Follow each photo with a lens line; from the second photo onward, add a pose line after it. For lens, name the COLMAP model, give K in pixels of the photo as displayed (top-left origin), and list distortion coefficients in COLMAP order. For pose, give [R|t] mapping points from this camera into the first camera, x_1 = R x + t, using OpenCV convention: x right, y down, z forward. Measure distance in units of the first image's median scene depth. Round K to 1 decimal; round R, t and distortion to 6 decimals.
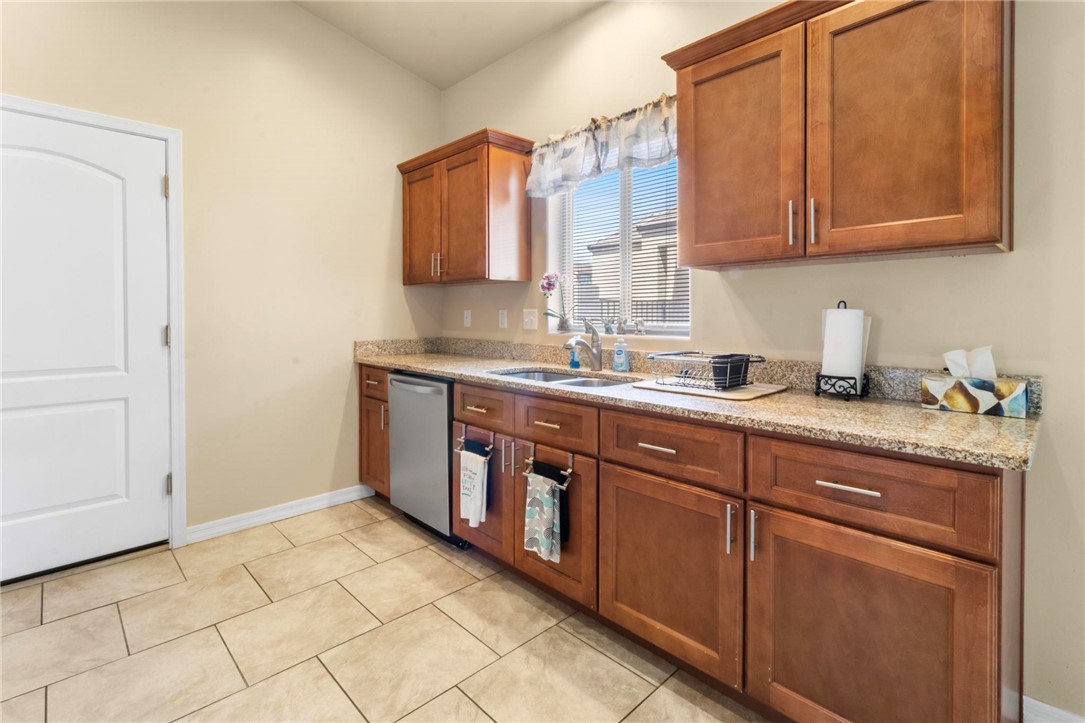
lens RADIAL K [[521.0, 0, 548.5], [0, 521.0, 318.4], [0, 0, 1]] dist [-0.000230, -0.000456]
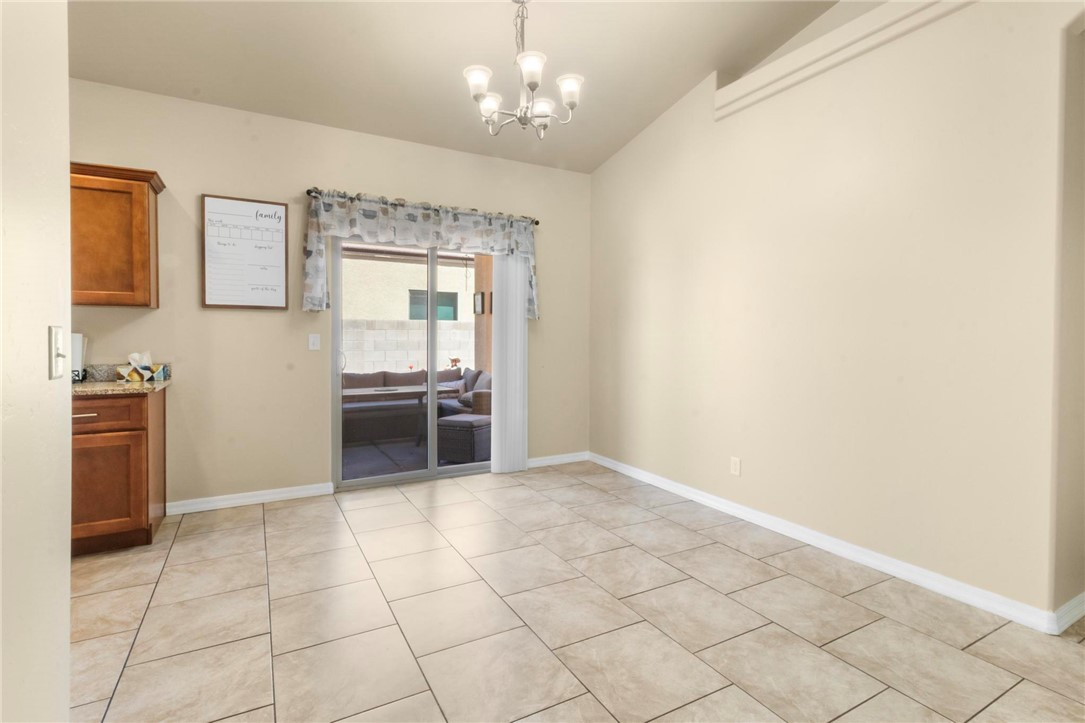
lens RADIAL K [[508.2, 0, 541.6], [0, 508.2, 347.5], [0, 0, 1]] dist [0.000211, 0.000111]
pose [[0.262376, -0.015462, 0.964842, -0.700466], [0.007318, 0.999875, 0.014034, 0.018674], [-0.964938, 0.003379, 0.262456, -1.032191]]
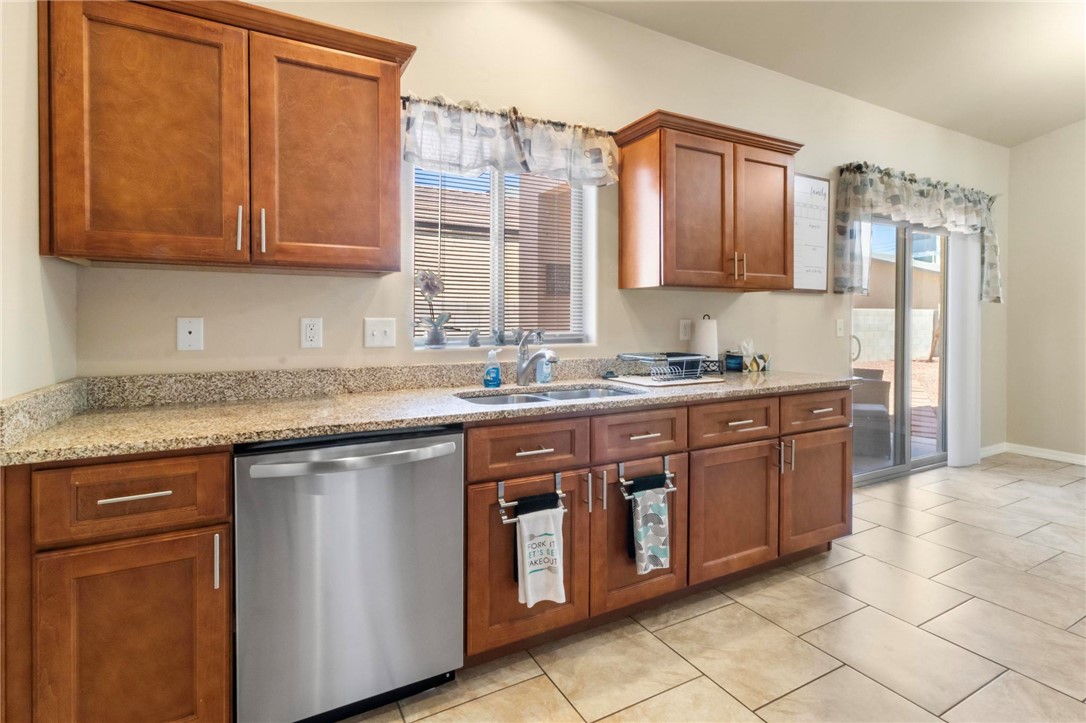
lens RADIAL K [[517.6, 0, 540.4], [0, 517.6, 325.8], [0, 0, 1]] dist [-0.002436, -0.000410]
pose [[0.272420, -0.008480, 0.962141, -1.169527], [0.011207, 0.999921, 0.005640, -0.014055], [-0.962113, 0.009246, 0.272494, 1.087165]]
